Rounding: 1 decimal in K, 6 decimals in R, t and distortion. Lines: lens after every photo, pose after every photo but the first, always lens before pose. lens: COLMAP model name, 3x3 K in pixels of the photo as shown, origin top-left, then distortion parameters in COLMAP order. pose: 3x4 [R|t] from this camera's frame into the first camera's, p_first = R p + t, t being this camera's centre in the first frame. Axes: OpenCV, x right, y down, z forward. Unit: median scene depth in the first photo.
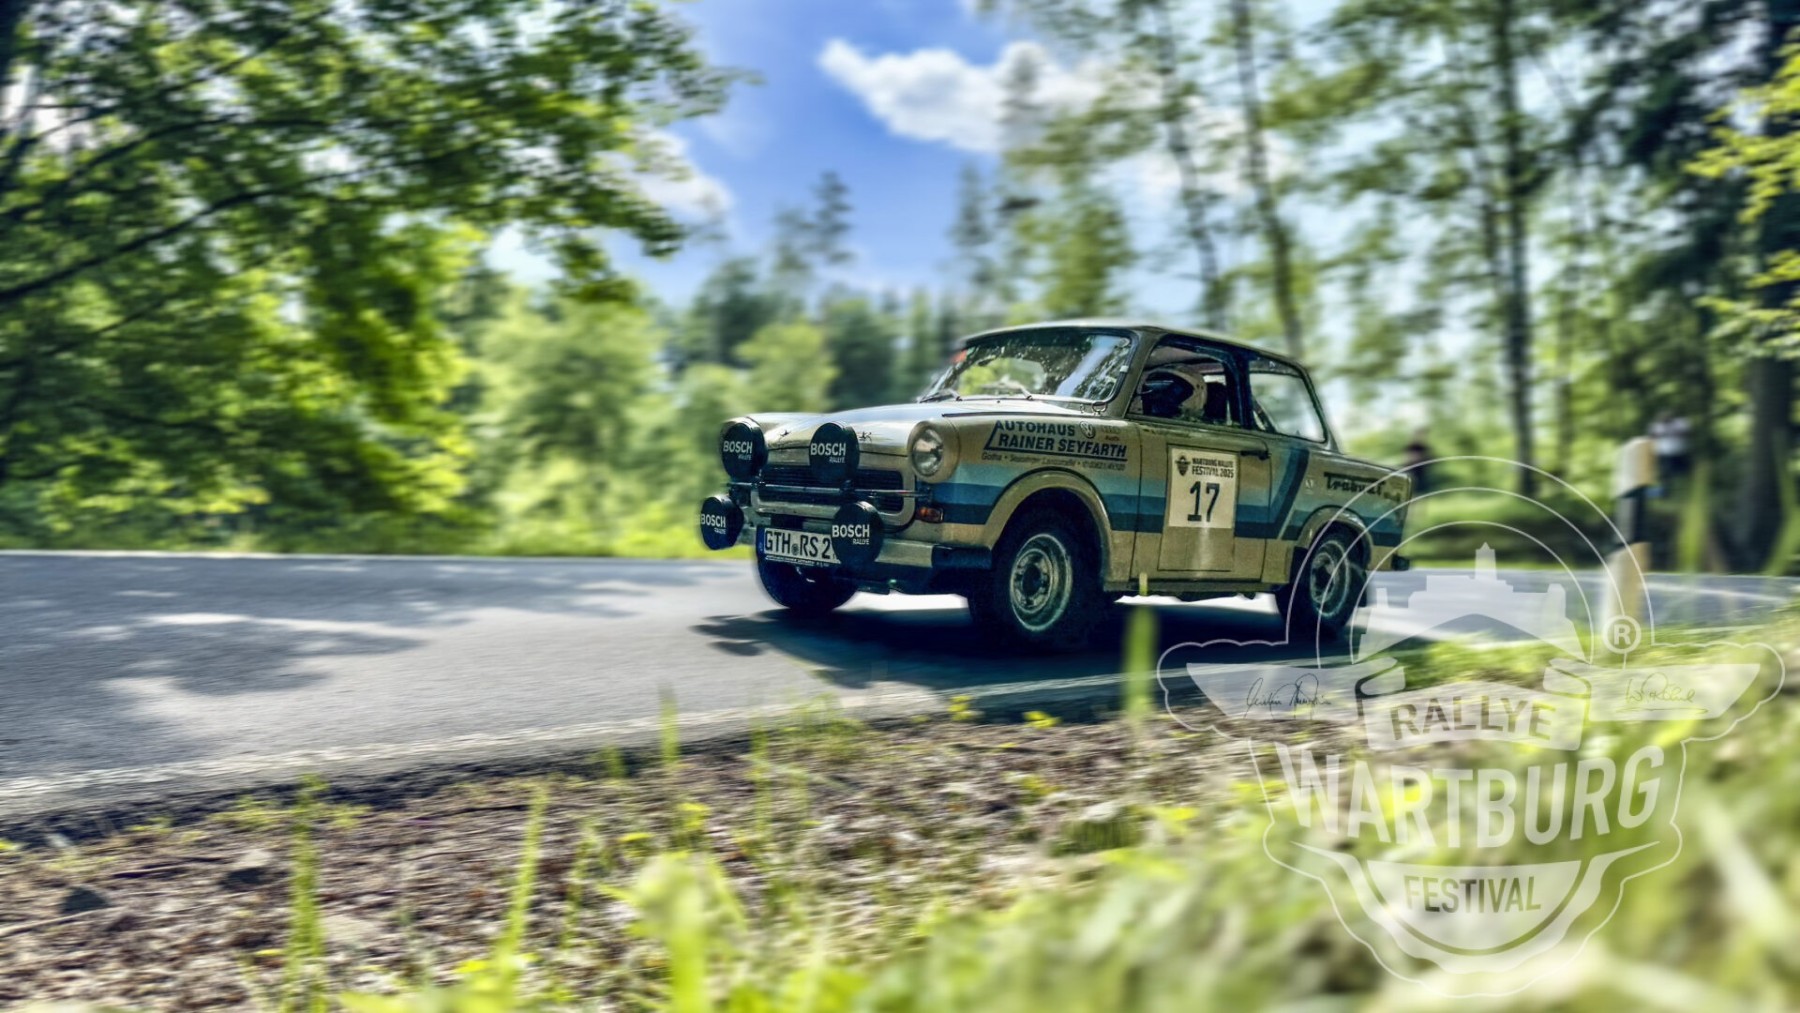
lens RADIAL K [[1275.9, 0, 901.3], [0, 1275.9, 516.1], [0, 0, 1]] dist [0.027460, -0.042076]
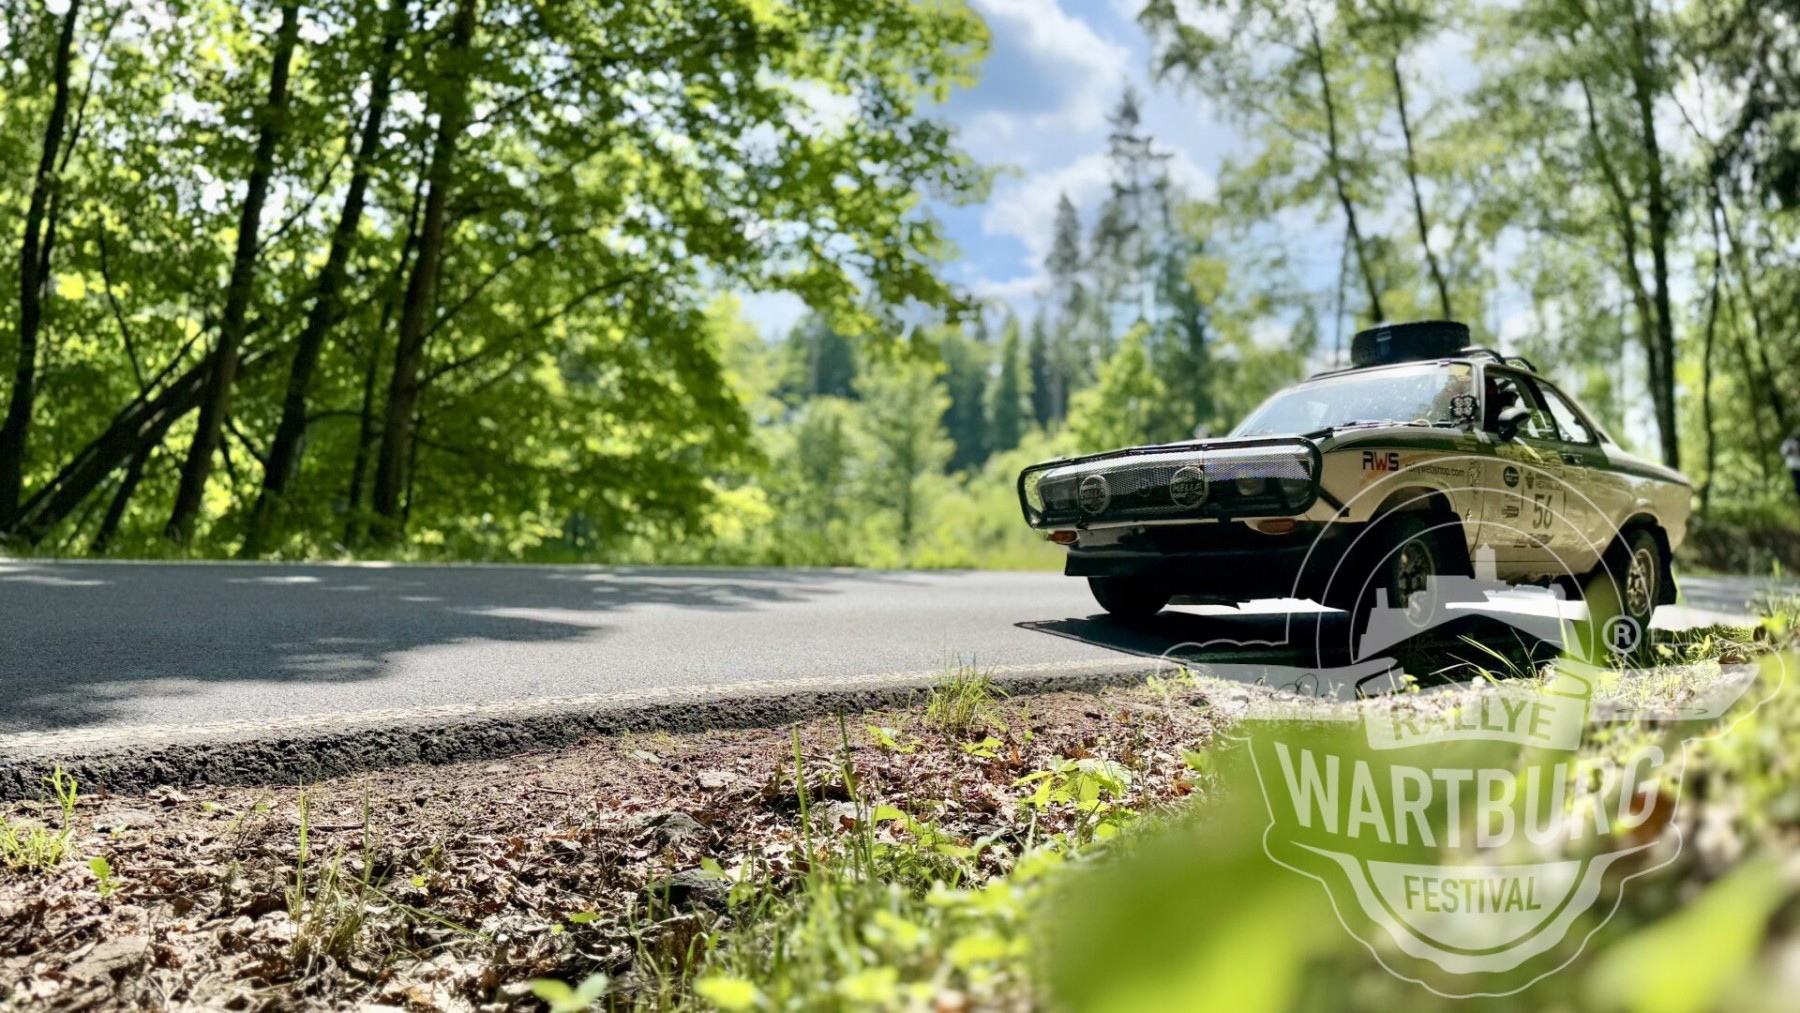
lens RADIAL K [[1271.4, 0, 891.9], [0, 1271.4, 518.2], [0, 0, 1]] dist [0.051888, -0.075590]
pose [[0.997403, -0.016174, -0.070177, -0.124265], [0.014908, 0.999717, -0.018535, 0.001799], [0.070457, 0.017440, 0.997362, -0.152900]]
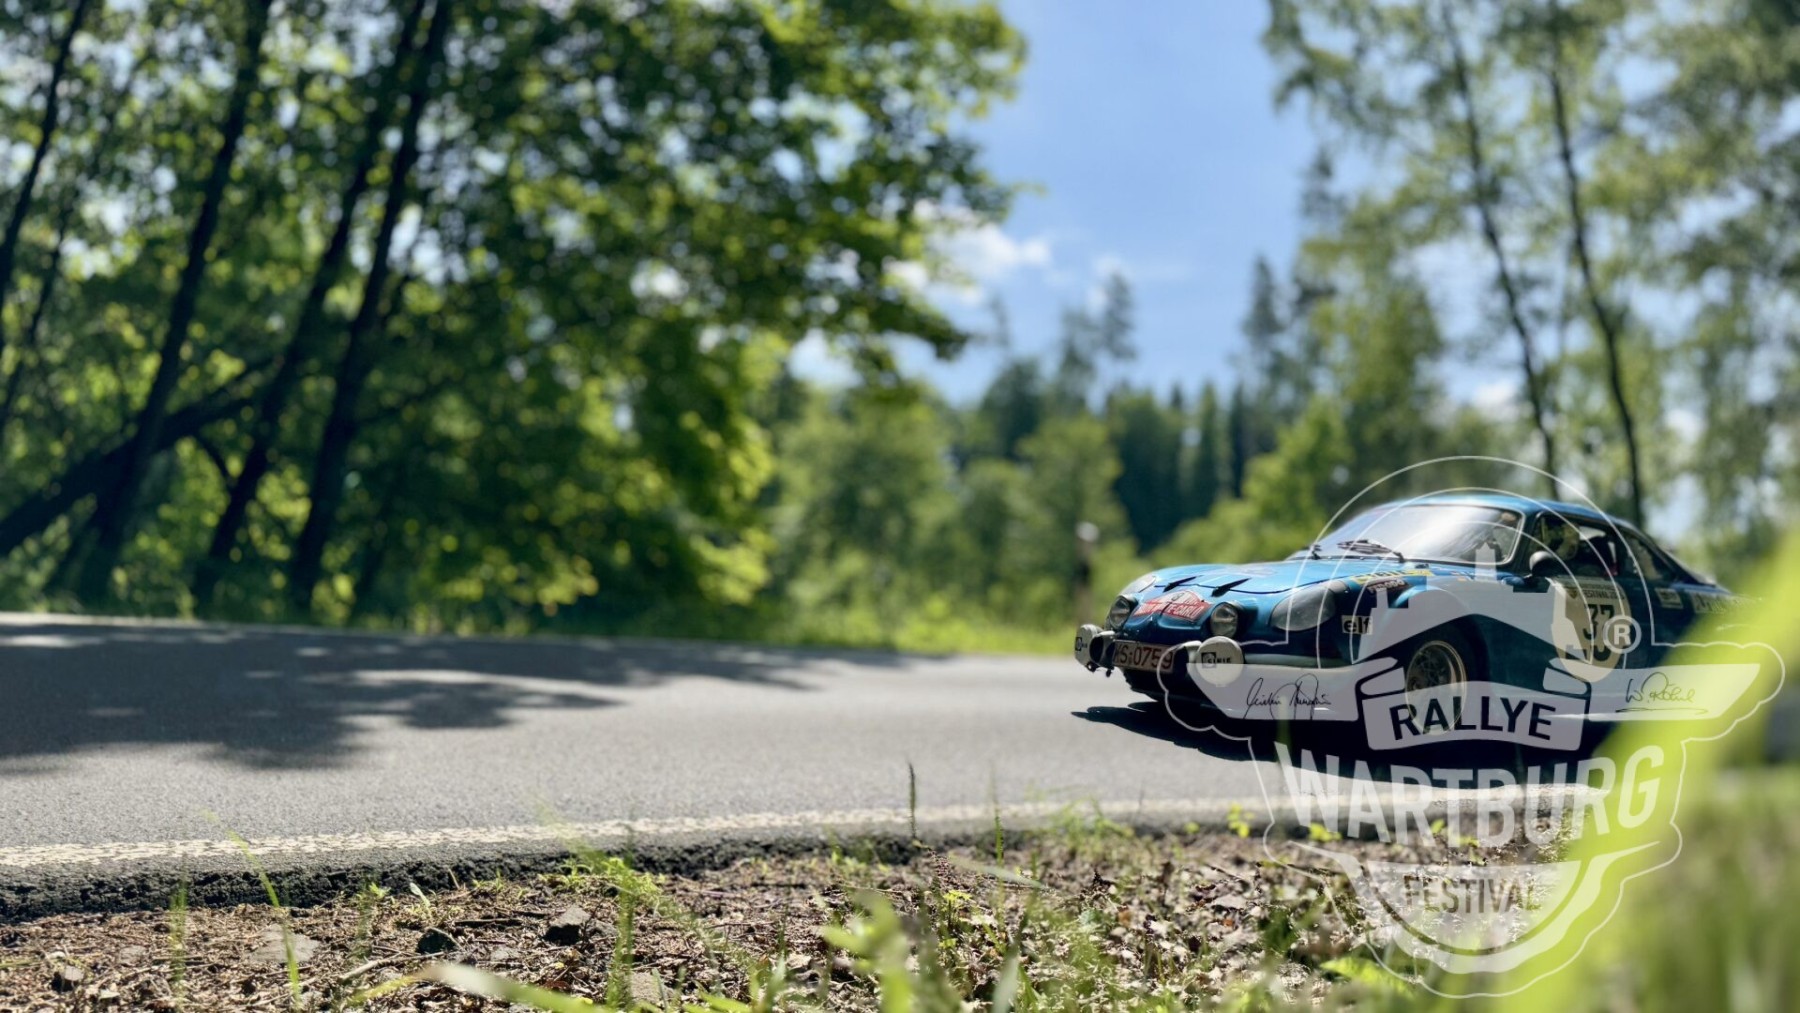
lens RADIAL K [[1271.4, 0, 891.9], [0, 1271.4, 518.2], [0, 0, 1]] dist [0.051888, -0.075590]
pose [[0.973914, 0.004869, -0.226864, 0.002718], [-0.021560, 0.997232, -0.071153, -0.000954], [0.225890, 0.074188, 0.971324, -0.006944]]
